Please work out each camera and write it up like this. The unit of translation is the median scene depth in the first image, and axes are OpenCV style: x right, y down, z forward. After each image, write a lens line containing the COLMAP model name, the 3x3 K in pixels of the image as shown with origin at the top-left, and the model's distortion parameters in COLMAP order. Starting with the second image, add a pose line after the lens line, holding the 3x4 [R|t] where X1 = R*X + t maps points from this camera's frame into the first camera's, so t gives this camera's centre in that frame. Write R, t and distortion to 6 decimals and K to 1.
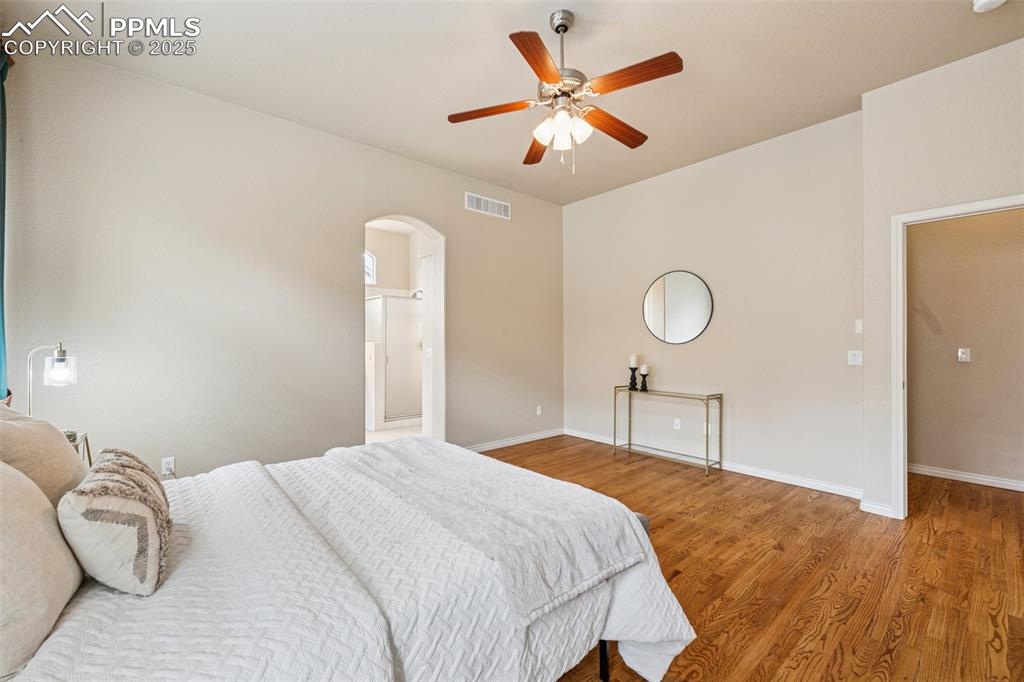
lens RADIAL K [[421.6, 0, 517.7], [0, 421.6, 342.1], [0, 0, 1]] dist [0.001646, 0.000099]
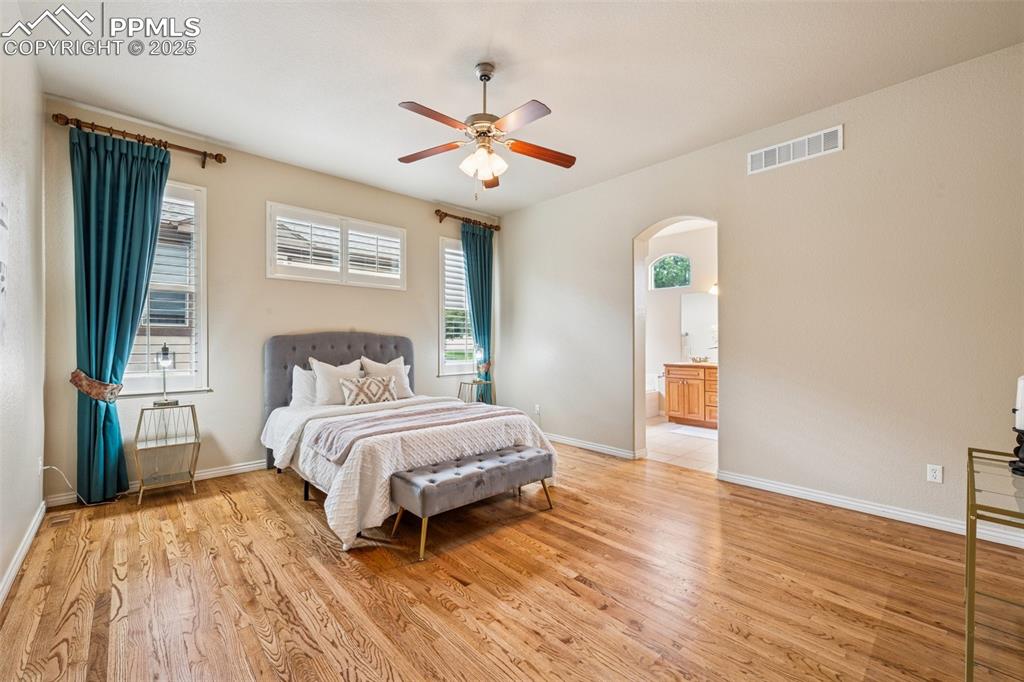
lens RADIAL K [[421.6, 0, 509.4], [0, 421.6, 342.2], [0, 0, 1]] dist [0.001646, 0.000099]
pose [[0.022184, 0.000388, -0.999754, 1.324041], [-0.002135, 0.999998, 0.000341, -0.000827], [0.999752, 0.002127, 0.022185, 1.070077]]
